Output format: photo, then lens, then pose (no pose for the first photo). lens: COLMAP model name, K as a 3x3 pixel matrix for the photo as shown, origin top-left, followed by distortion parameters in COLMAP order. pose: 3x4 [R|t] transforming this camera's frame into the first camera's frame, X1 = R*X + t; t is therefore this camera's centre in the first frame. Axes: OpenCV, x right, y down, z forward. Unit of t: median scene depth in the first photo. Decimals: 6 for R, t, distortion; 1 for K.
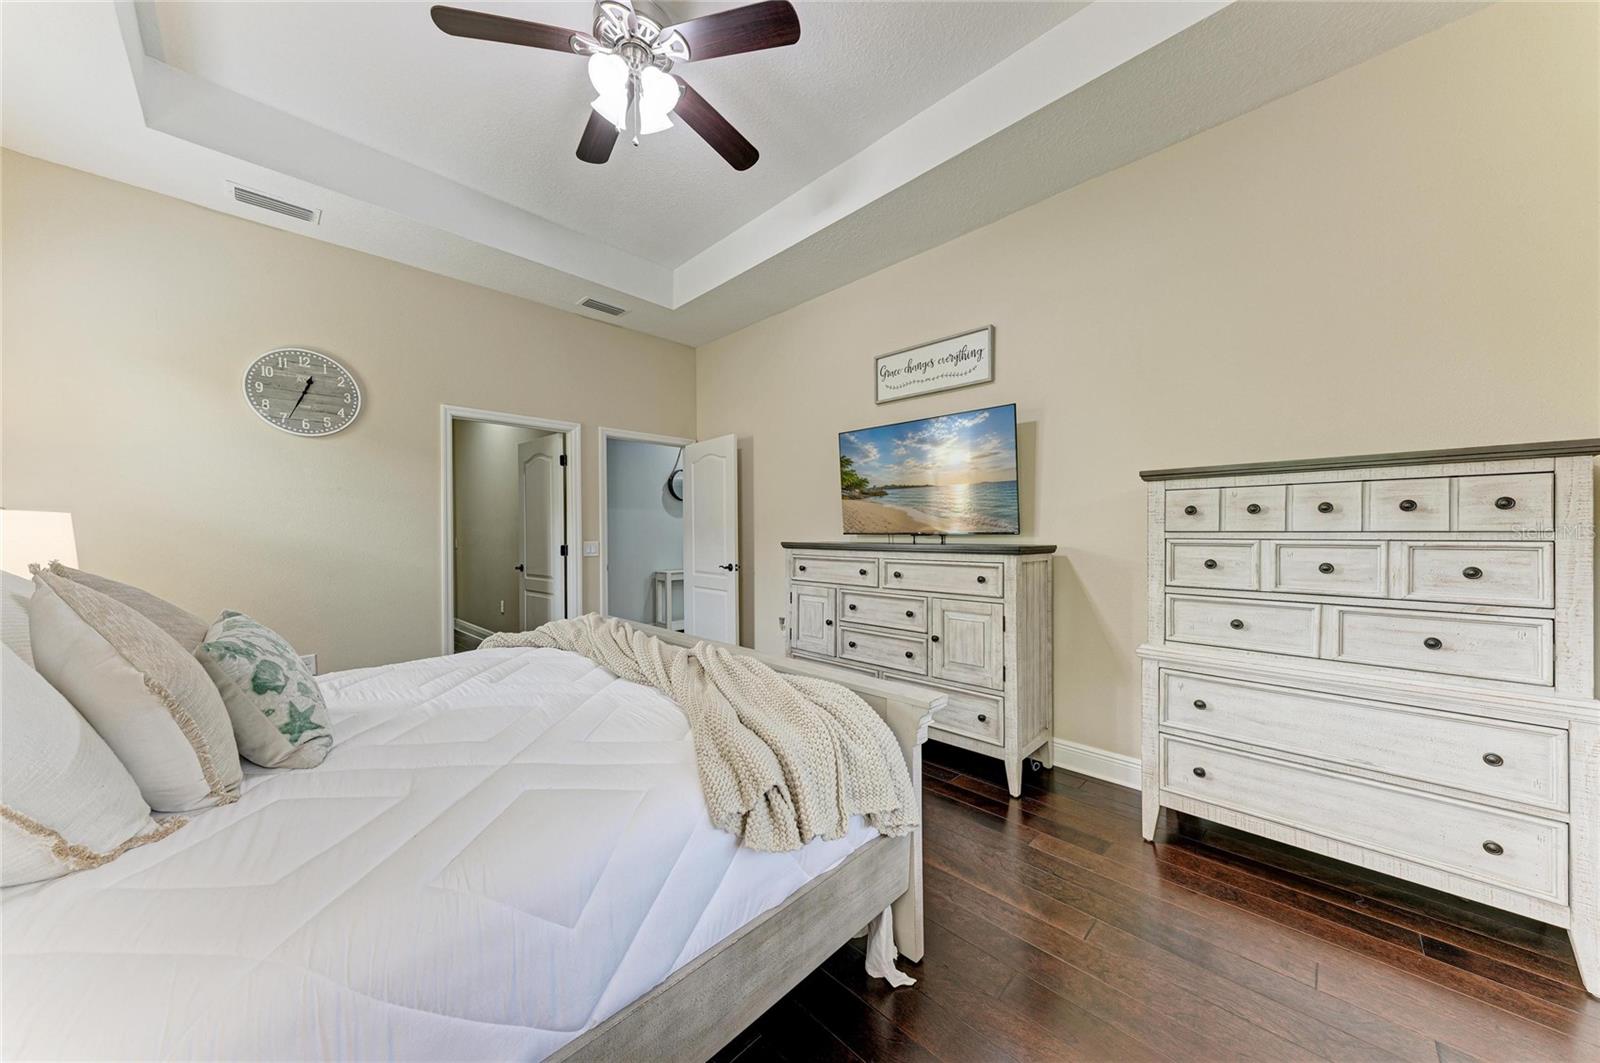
lens RADIAL K [[544.7, 0, 807.4], [0, 544.7, 534.7], [0, 0, 1]] dist [0.016904, -0.000375]
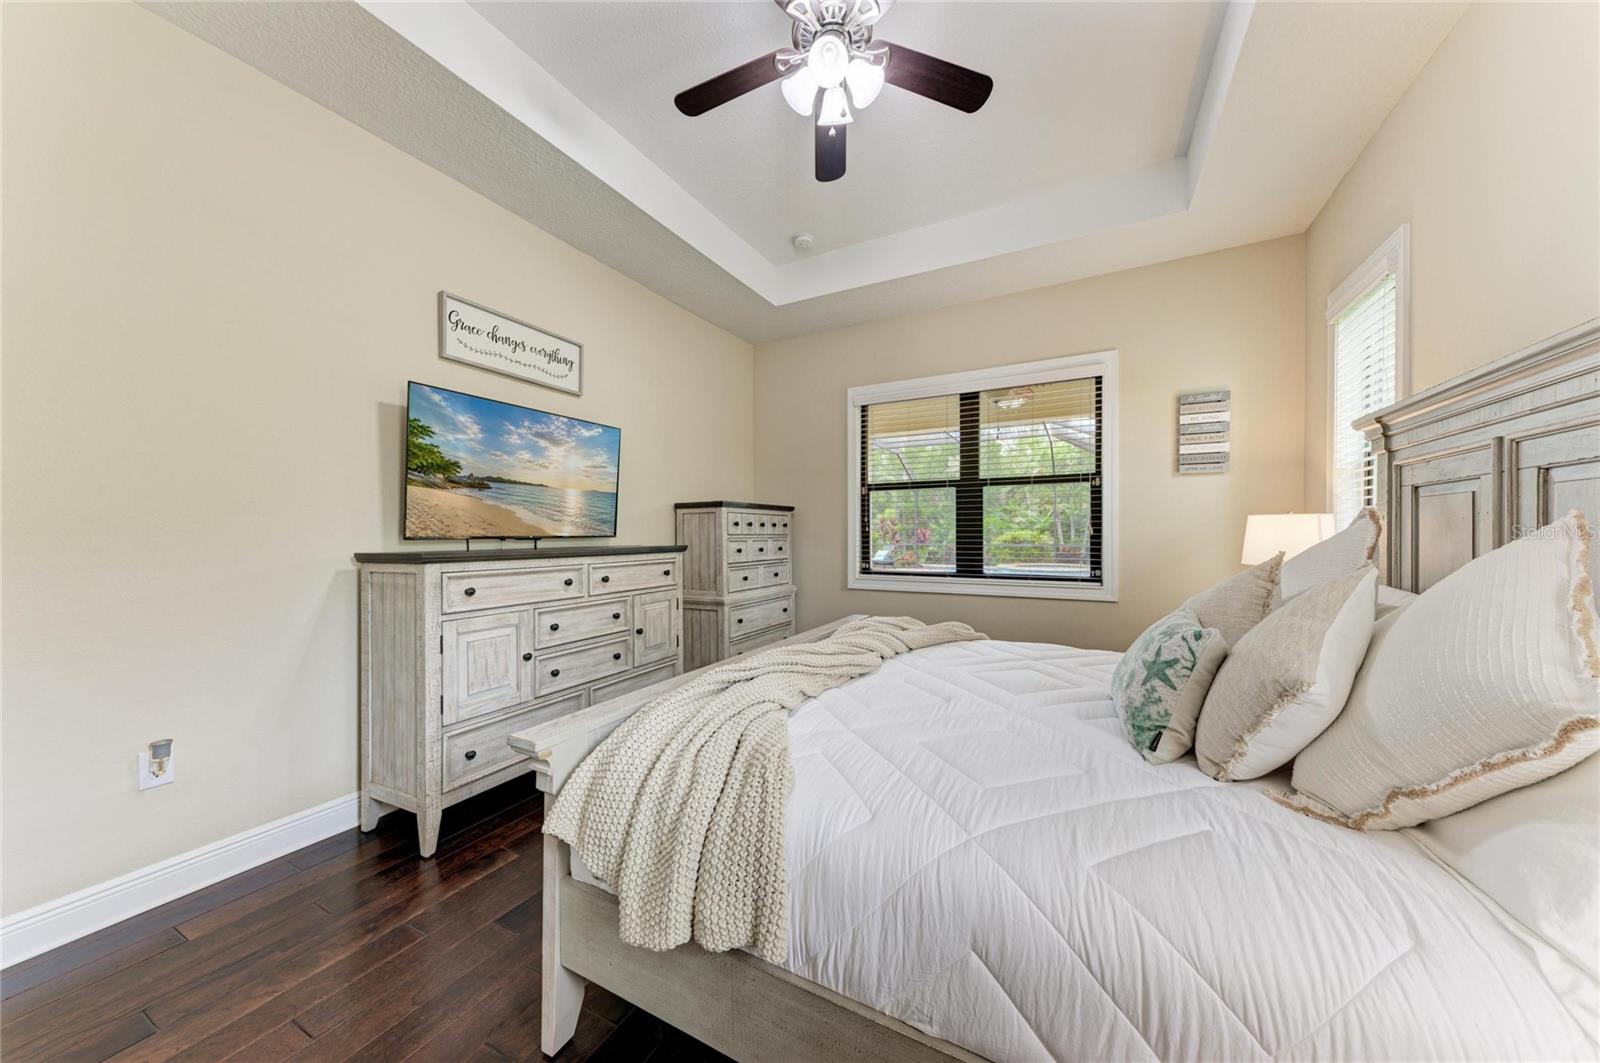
lens RADIAL K [[544.7, 0, 795.3], [0, 544.7, 535.8], [0, 0, 1]] dist [0.016904, -0.000375]
pose [[-0.277390, -0.004333, 0.960748, -0.778076], [0.005393, 0.999967, 0.006066, -0.007757], [-0.960742, 0.006864, -0.277358, 0.845335]]
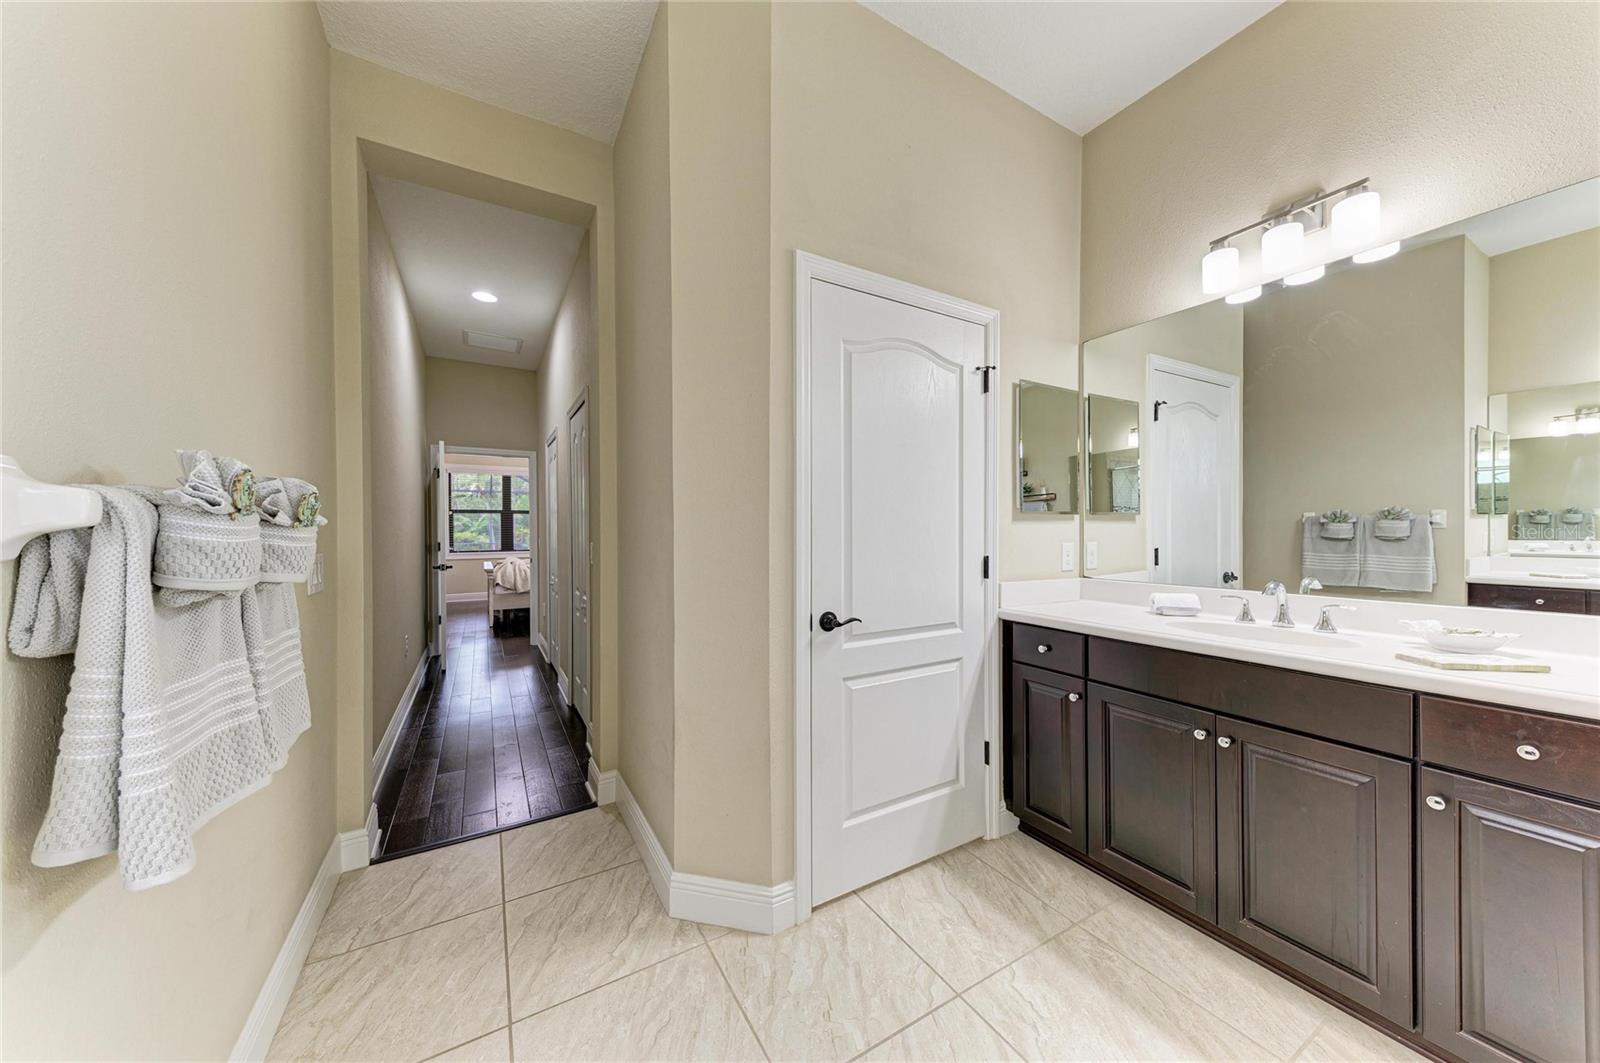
lens RADIAL K [[544.7, 0, 801.1], [0, 544.7, 528.2], [0, 0, 1]] dist [0.016904, -0.000375]
pose [[-0.967525, 0.012077, 0.252486, -1.340109], [0.012161, 0.999925, -0.001225, -0.006921], [-0.252482, 0.001885, -0.967600, 1.651370]]
